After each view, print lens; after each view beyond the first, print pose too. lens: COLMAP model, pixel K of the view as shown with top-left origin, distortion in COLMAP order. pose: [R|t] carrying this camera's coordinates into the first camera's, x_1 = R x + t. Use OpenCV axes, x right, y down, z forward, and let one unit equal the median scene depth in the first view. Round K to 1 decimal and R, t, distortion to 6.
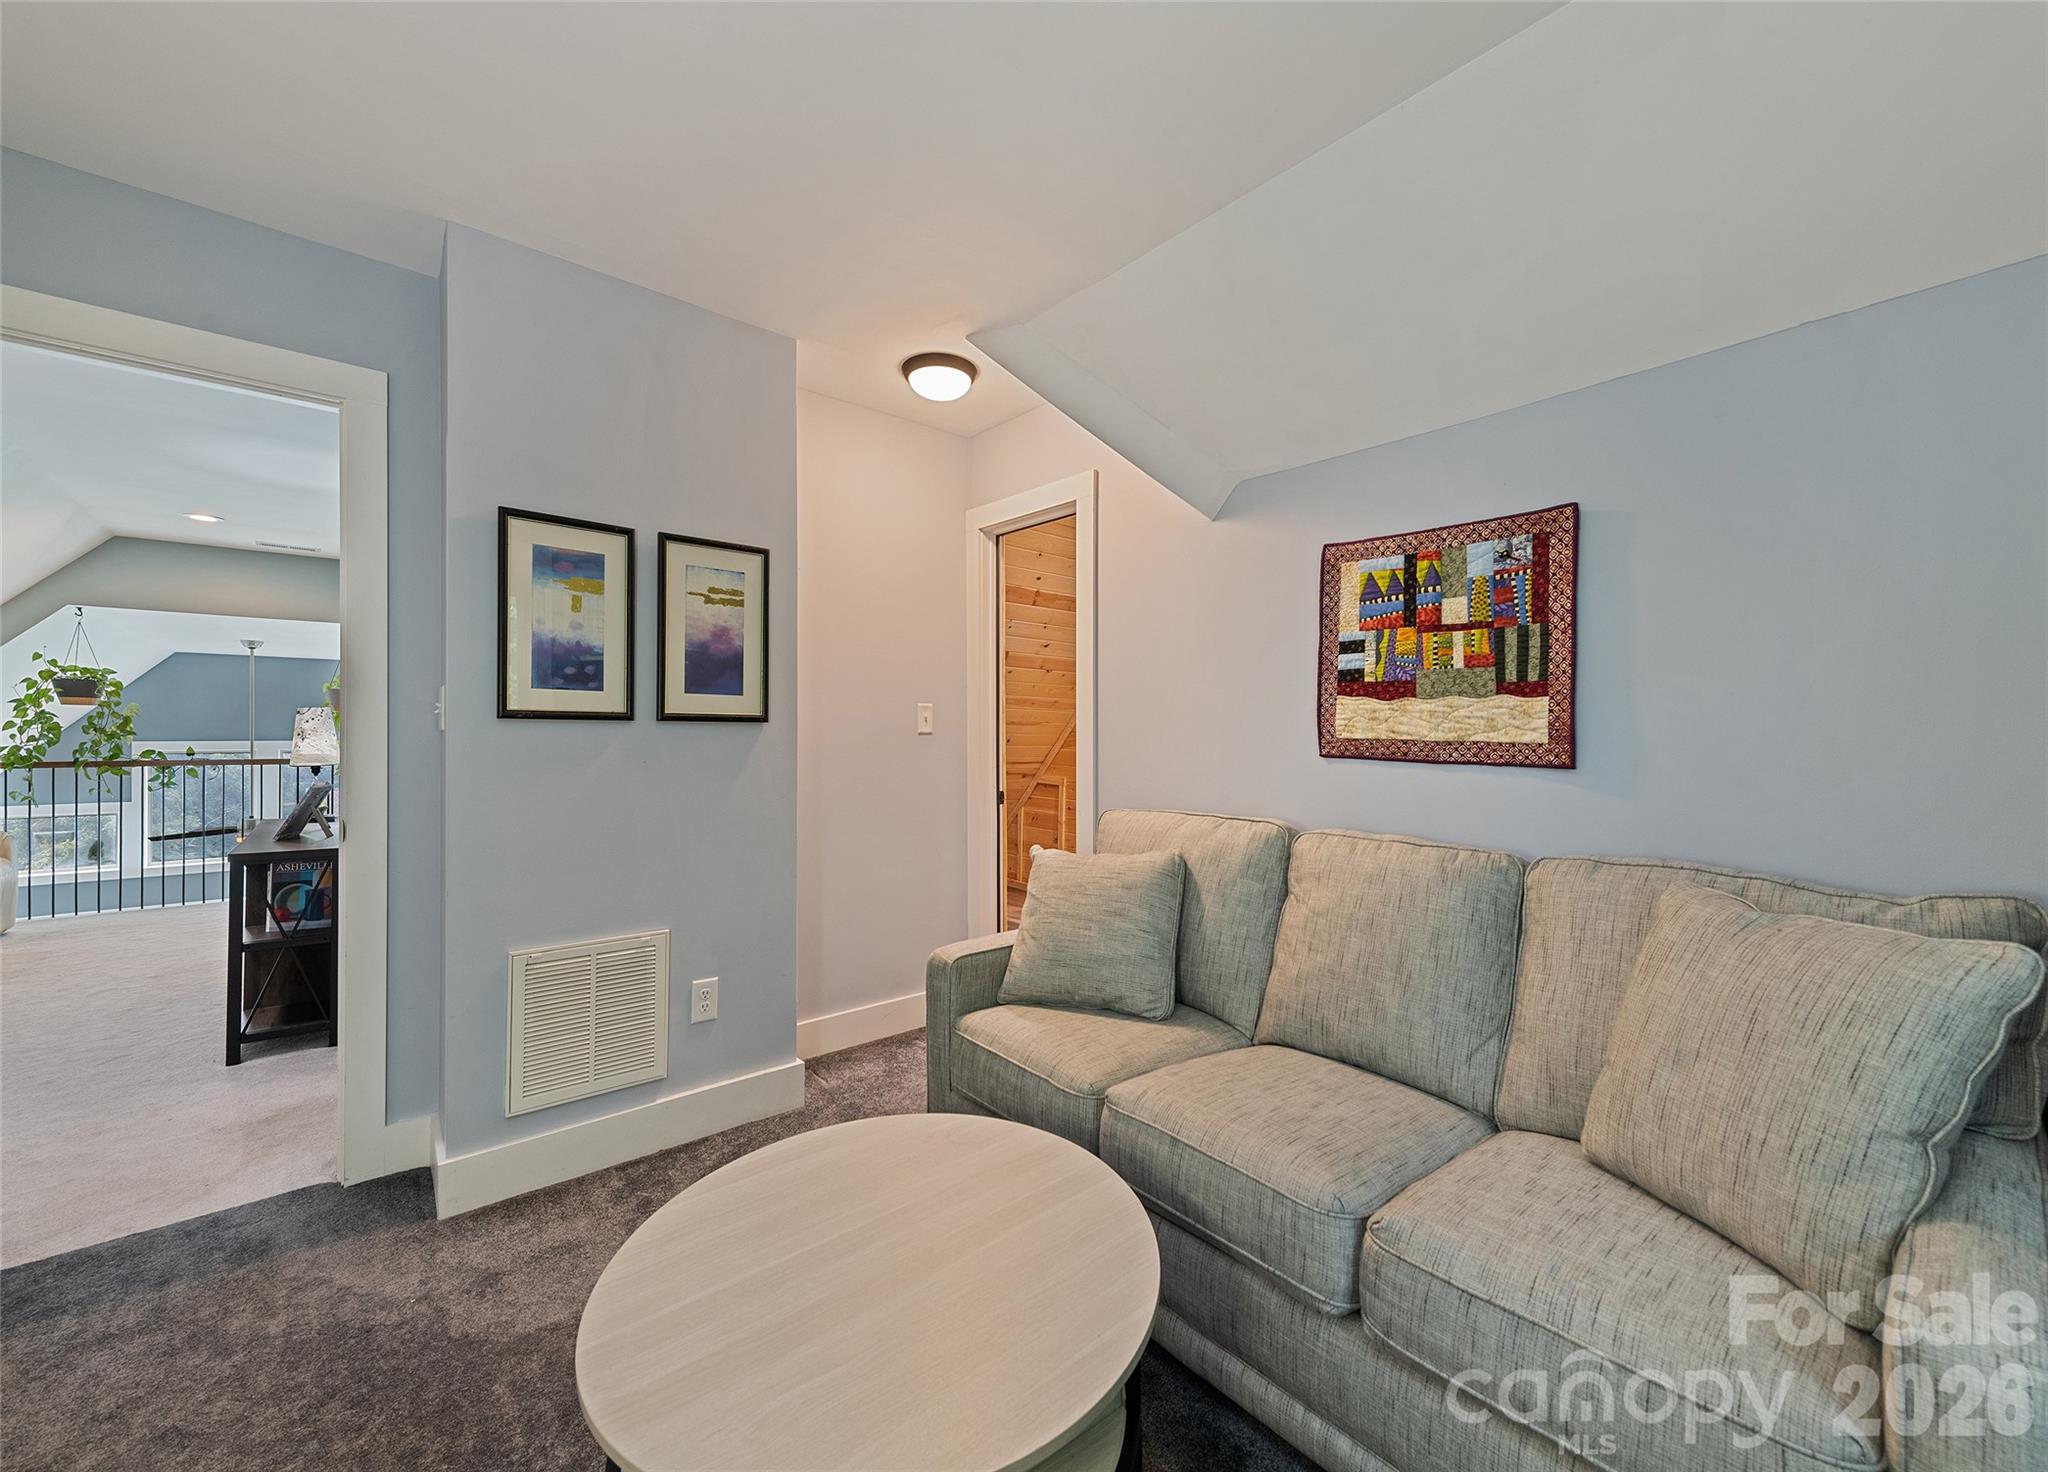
lens RADIAL K [[810.4, 0, 1023.2], [0, 810.4, 738.8], [0, 0, 1]] dist [0.007659, -0.001901]
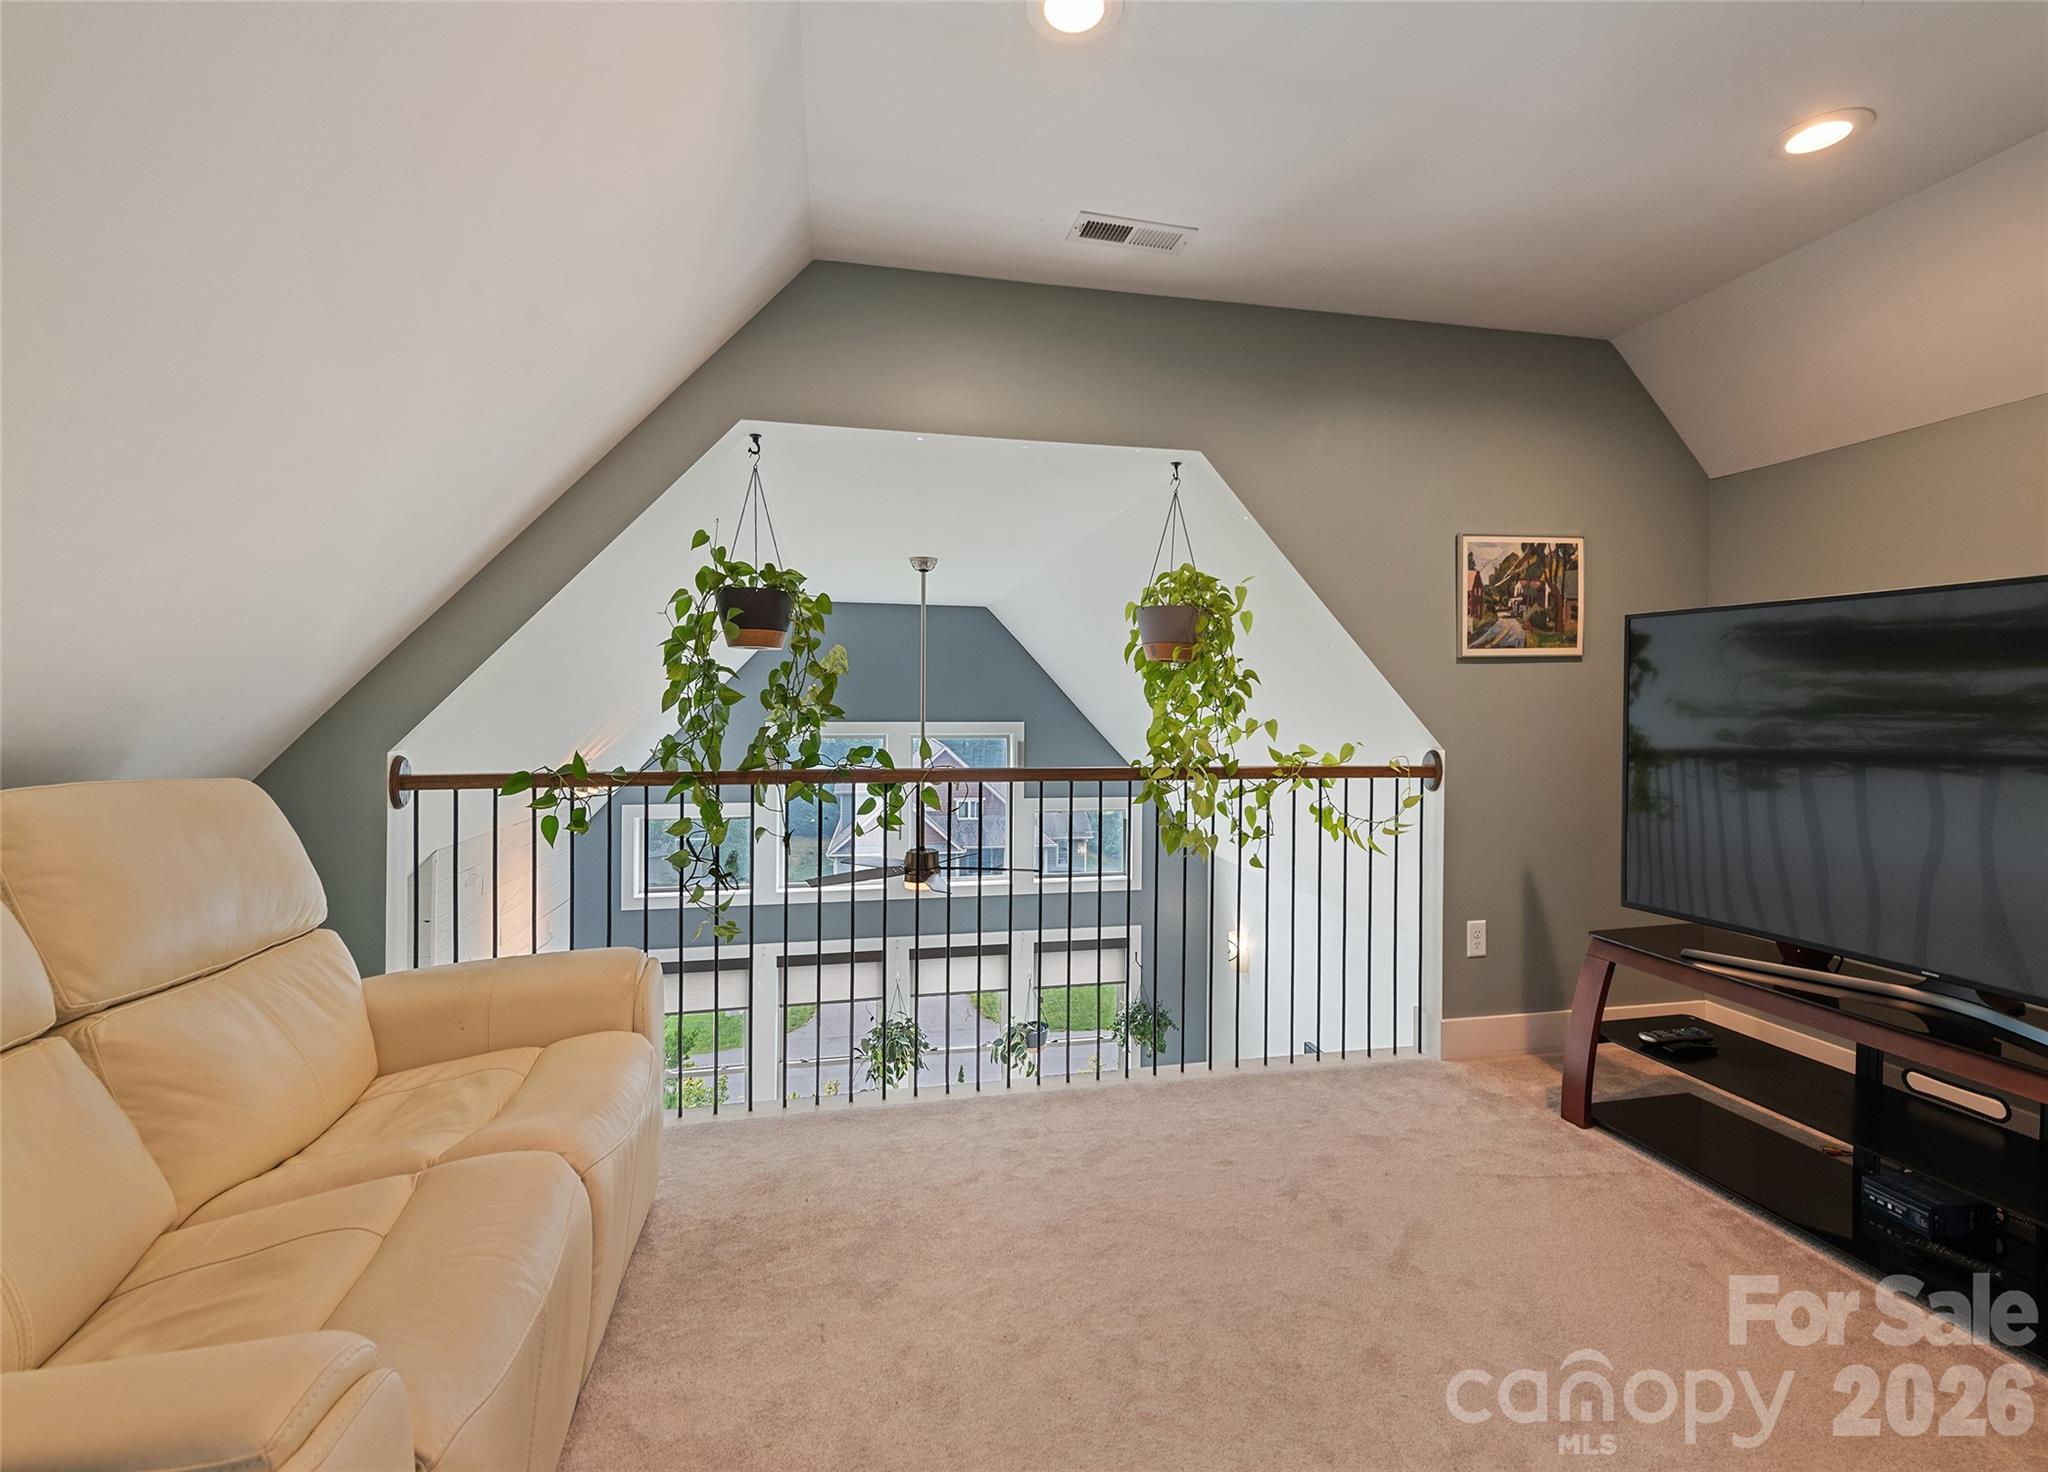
lens RADIAL K [[893.0, 0, 1030.1], [0, 893.0, 726.3], [0, 0, 1]] dist [0.031568, 0.000364]
pose [[0.885360, 0.001881, -0.464902, -1.551761], [-0.000616, 0.999996, 0.002873, 0.002253], [0.464906, -0.002257, 0.885357, 1.234612]]
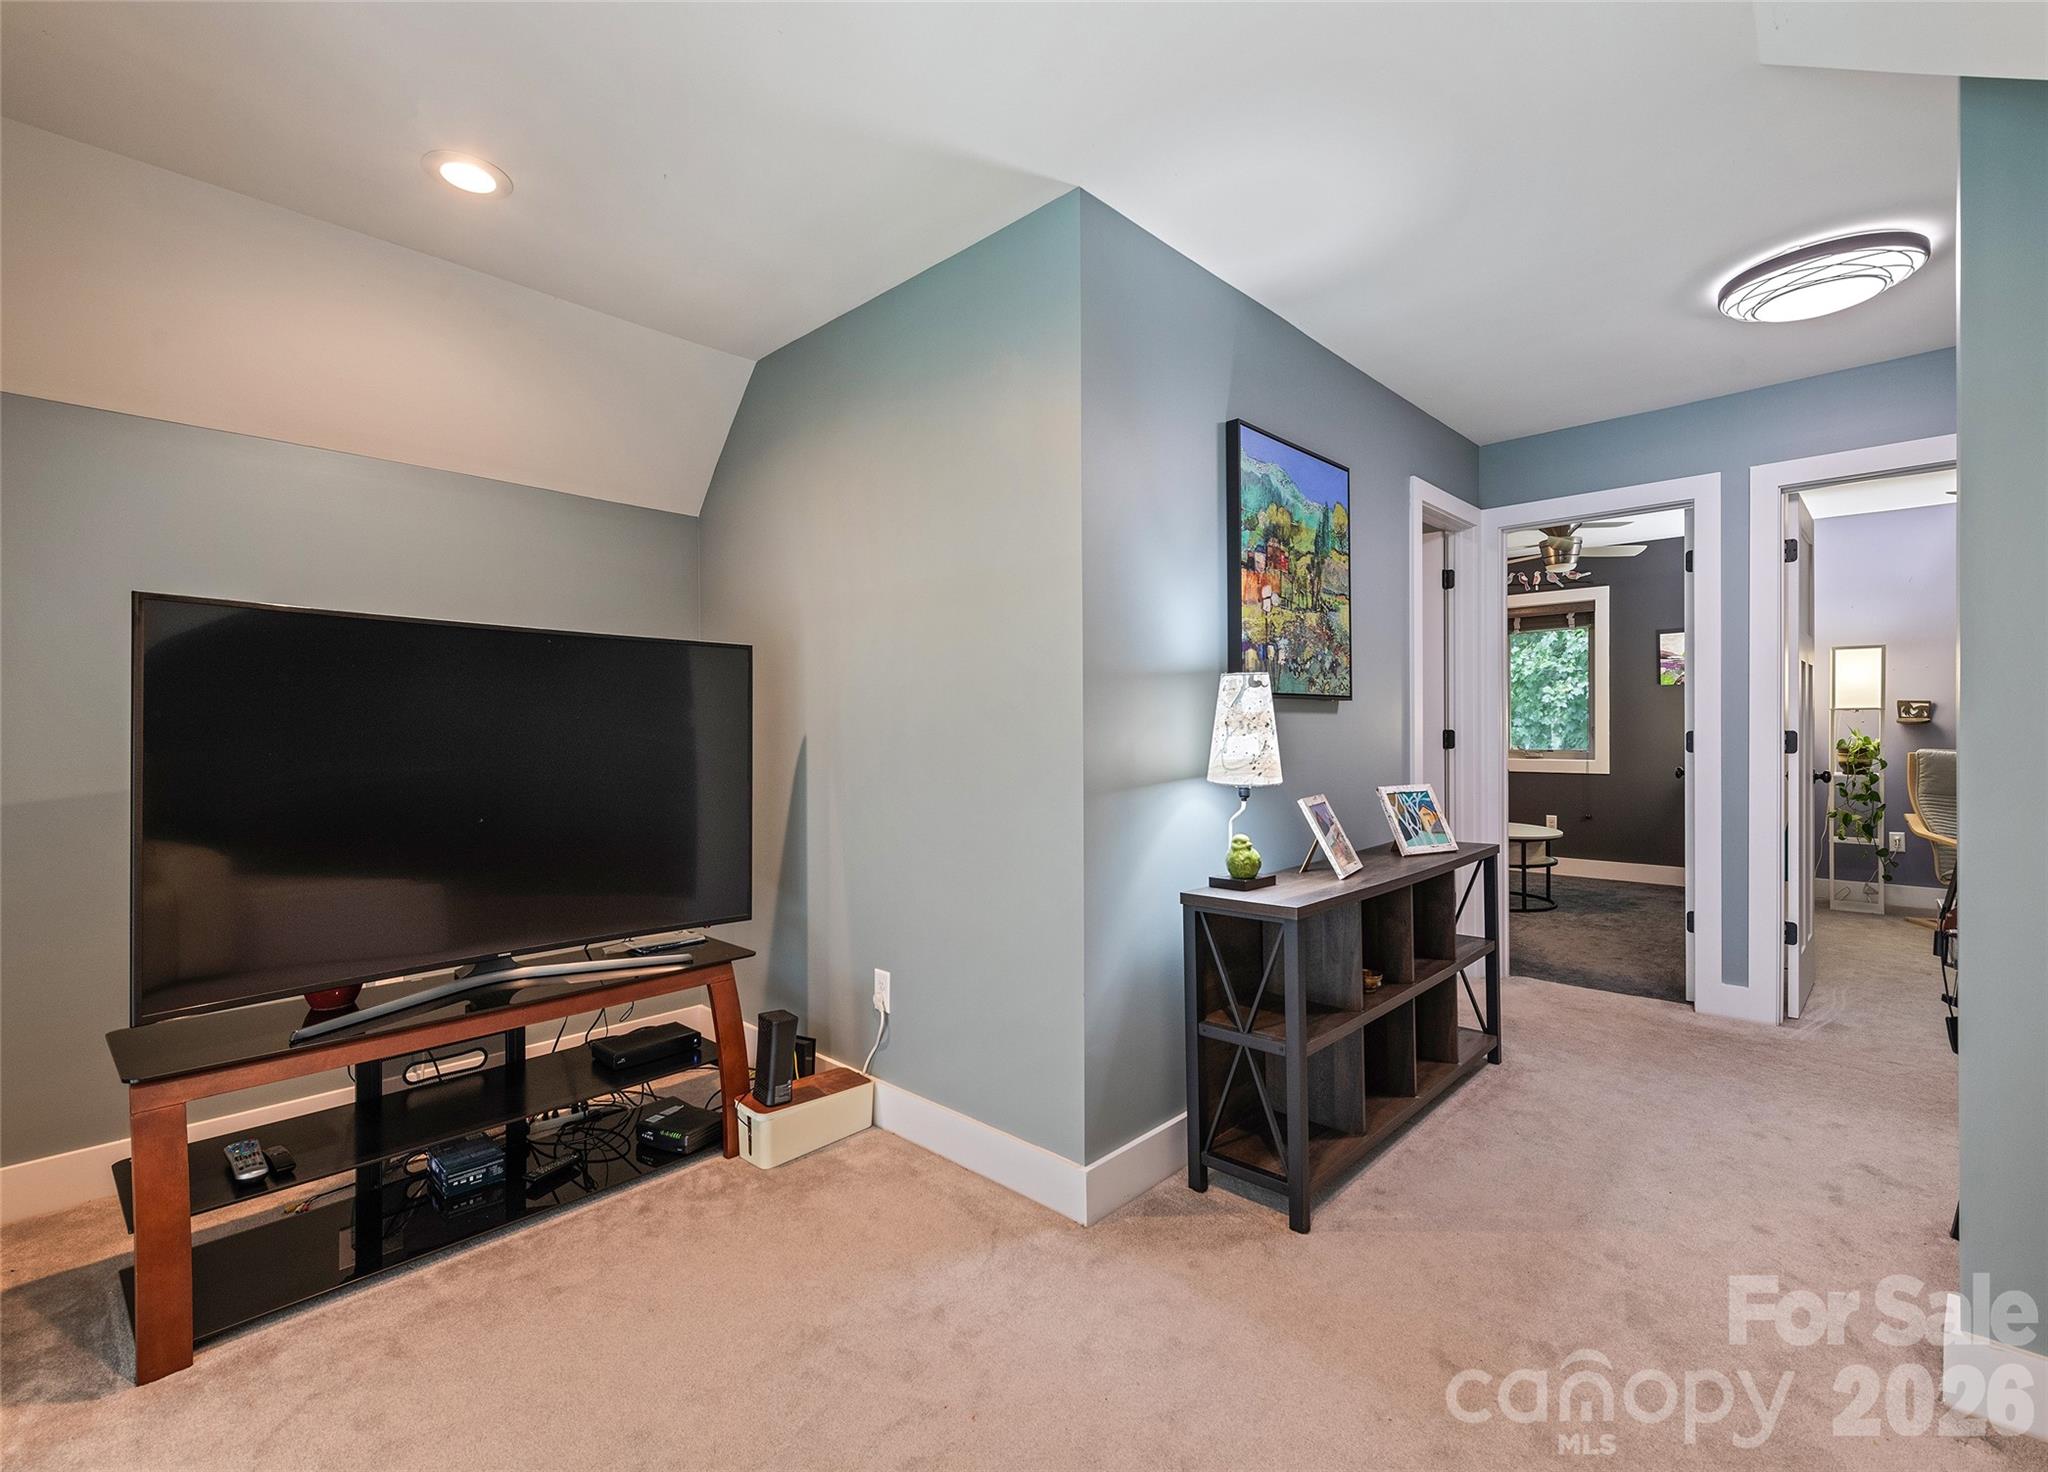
lens RADIAL K [[889.3, 0, 1057.7], [0, 889.3, 740.6], [0, 0, 1]] dist [0.003952, 0.000596]
pose [[-0.128849, -0.020086, 0.991461, -2.171921], [0.008964, 0.999730, 0.021419, -0.014108], [-0.991624, 0.011648, -0.128634, 1.832051]]
